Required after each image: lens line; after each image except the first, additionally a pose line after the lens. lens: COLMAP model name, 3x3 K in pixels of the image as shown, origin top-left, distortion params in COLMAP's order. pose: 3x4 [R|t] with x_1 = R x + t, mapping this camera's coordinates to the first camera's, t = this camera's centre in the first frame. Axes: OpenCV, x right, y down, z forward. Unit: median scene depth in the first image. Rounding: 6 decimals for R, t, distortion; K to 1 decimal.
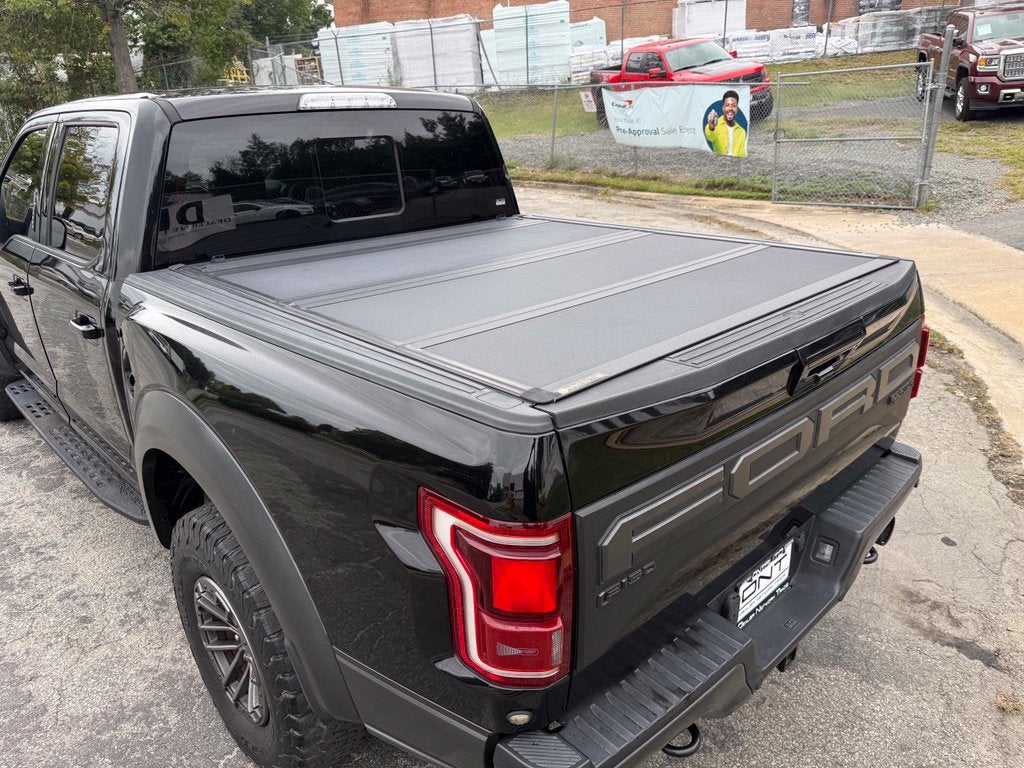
lens RADIAL K [[718.9, 0, 512.0], [0, 718.9, 384.0], [0, 0, 1]] dist [0.120733, -0.136896]
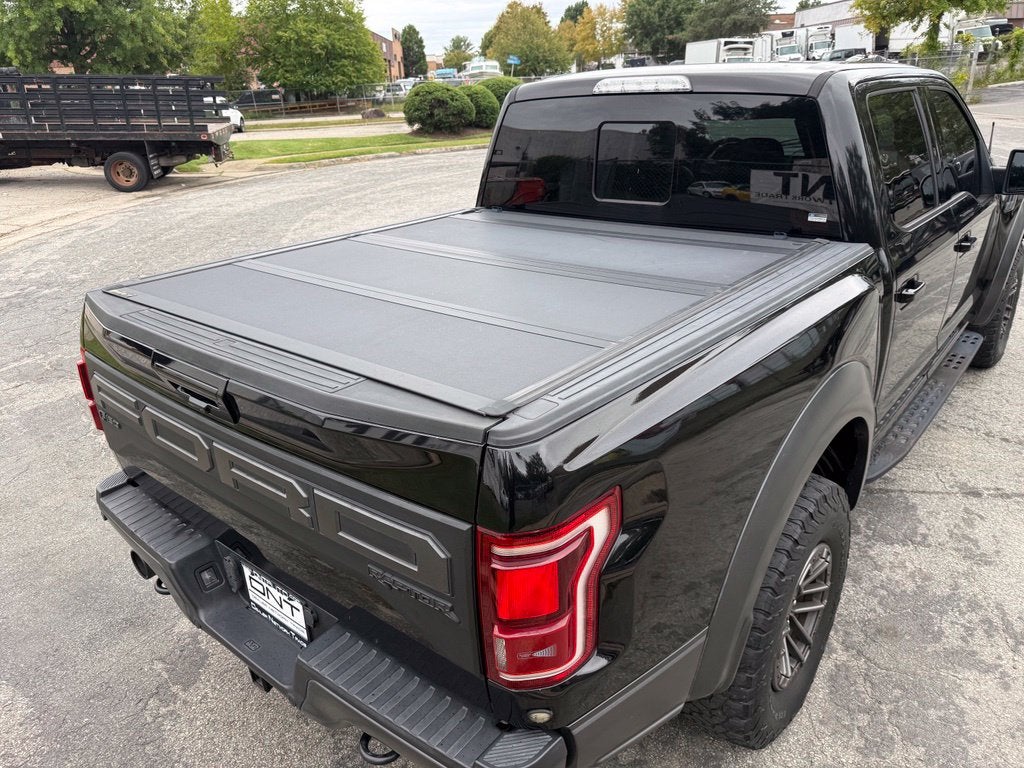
lens RADIAL K [[744.0, 0, 517.7], [0, 744.0, 382.3], [0, 0, 1]] dist [0.002078, -0.007989]
pose [[0.135325, 0.395596, -0.908400, 0.845013], [-0.322221, 0.884567, 0.337215, -0.316626], [0.936942, 0.247072, 0.247174, 0.693986]]
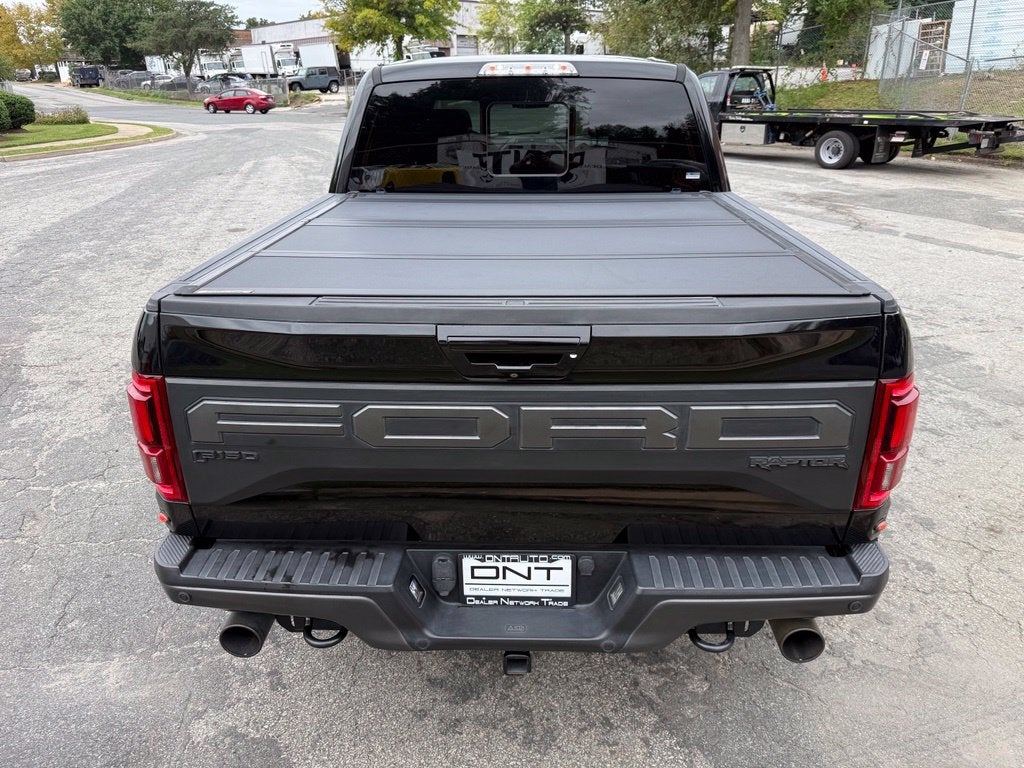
lens RADIAL K [[744.0, 0, 517.7], [0, 744.0, 382.3], [0, 0, 1]] dist [0.002078, -0.007989]
pose [[0.711334, 0.284585, -0.642663, 0.635693], [-0.263878, 0.955607, 0.131089, -0.074005], [0.651439, 0.076336, 0.754851, 0.169336]]
